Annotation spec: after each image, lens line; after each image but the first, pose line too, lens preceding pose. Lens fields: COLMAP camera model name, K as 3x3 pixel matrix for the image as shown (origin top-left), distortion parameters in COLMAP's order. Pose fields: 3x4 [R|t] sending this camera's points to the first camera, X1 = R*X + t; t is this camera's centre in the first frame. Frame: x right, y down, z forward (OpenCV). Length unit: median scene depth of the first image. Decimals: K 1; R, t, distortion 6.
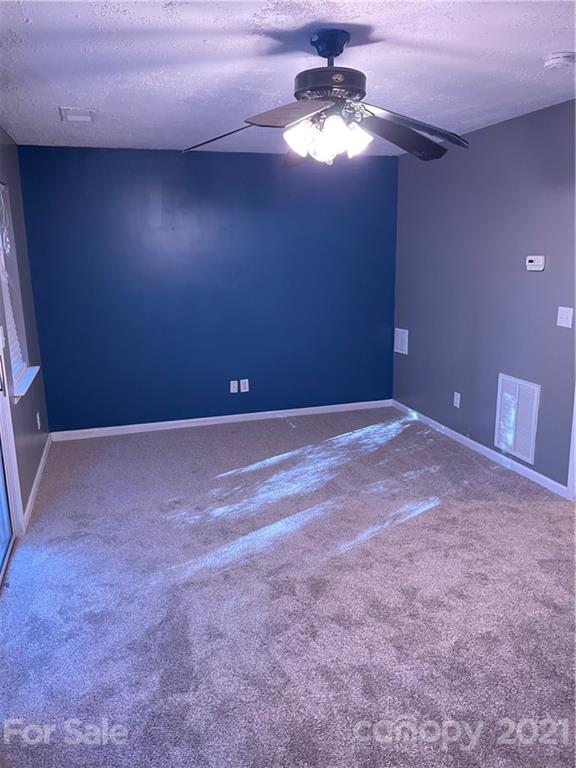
lens RADIAL K [[585.6, 0, 288.0], [0, 585.6, 384.0], [0, 0, 1]] dist [0.083679, -0.126065]
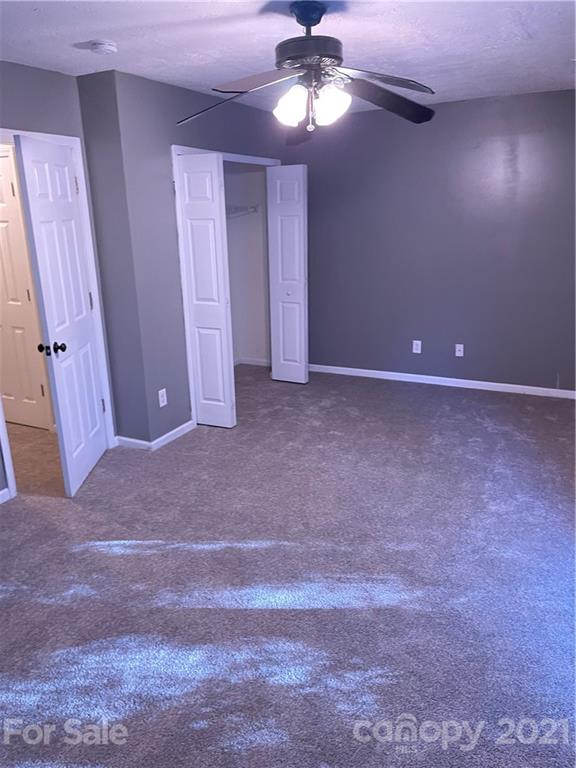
lens RADIAL K [[585.6, 0, 288.0], [0, 585.6, 384.0], [0, 0, 1]] dist [0.083679, -0.126065]
pose [[-0.722761, -0.165679, 0.670945, -0.550855], [0.188179, 0.886976, 0.421737, -0.341344], [-0.664985, 0.431073, -0.609895, 1.498846]]
